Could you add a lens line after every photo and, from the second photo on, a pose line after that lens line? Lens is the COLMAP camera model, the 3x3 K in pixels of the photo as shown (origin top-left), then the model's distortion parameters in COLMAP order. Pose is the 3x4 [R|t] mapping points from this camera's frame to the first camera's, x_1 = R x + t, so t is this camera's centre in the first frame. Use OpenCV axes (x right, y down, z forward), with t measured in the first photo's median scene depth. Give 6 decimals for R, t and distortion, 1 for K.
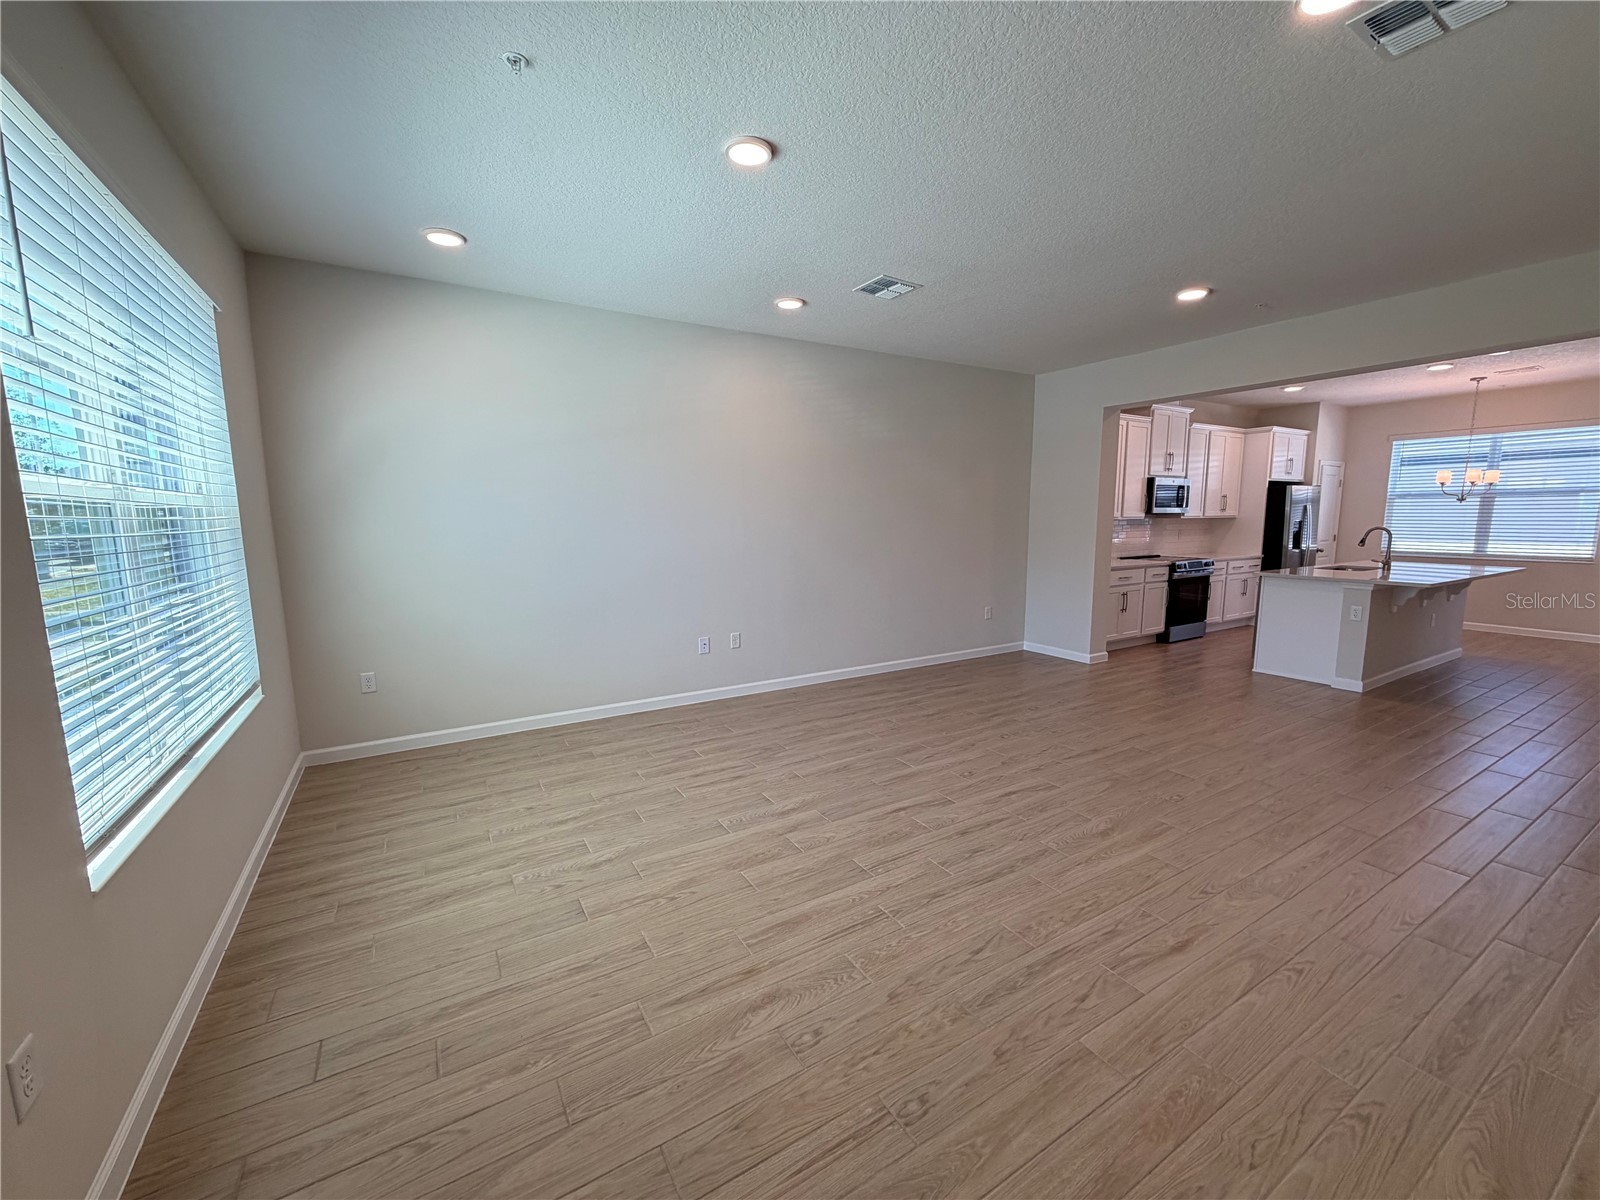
lens RADIAL K [[637.0, 0, 786.0], [0, 637.0, 602.1], [0, 0, 1]] dist [0.007653, -0.000047]
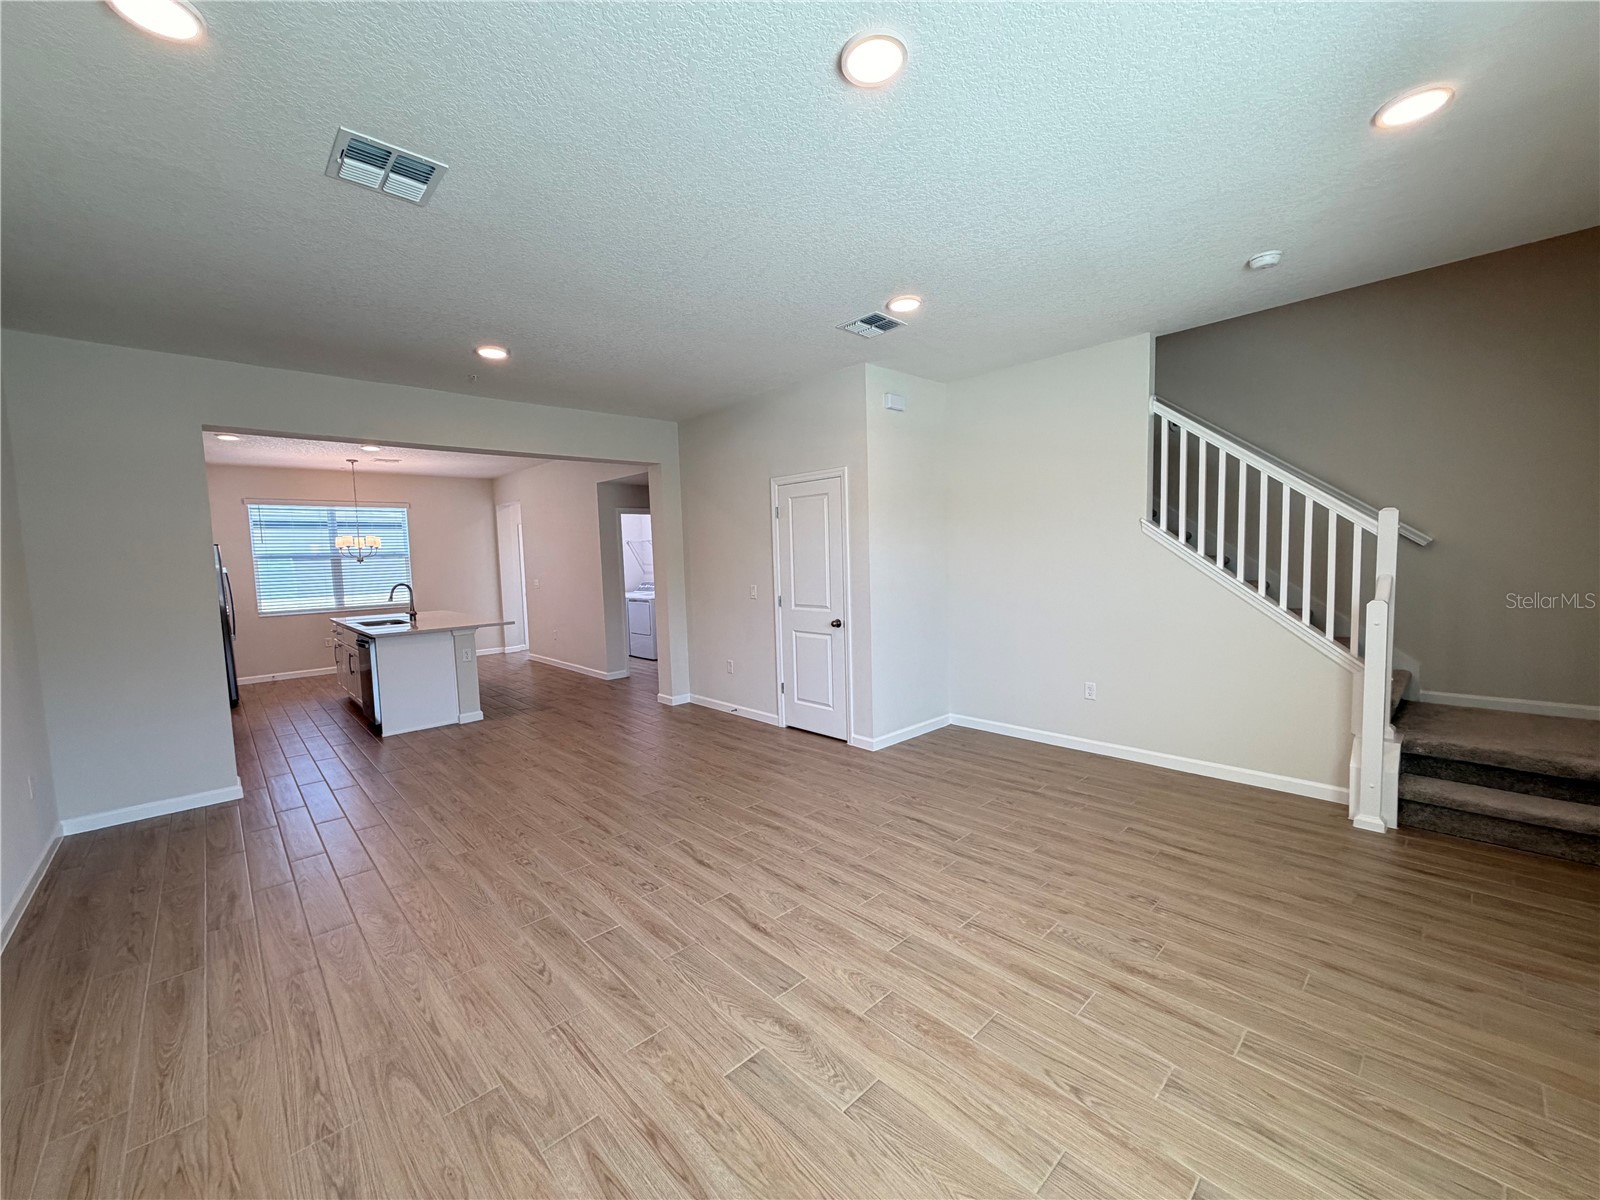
lens RADIAL K [[637.0, 0, 802.5], [0, 637.0, 602.8], [0, 0, 1]] dist [0.007653, -0.000047]
pose [[-0.230701, -0.063424, 0.970955, -0.590890], [0.161226, 0.981588, 0.102426, -0.152764], [-0.959575, 0.180173, -0.216228, 1.032473]]
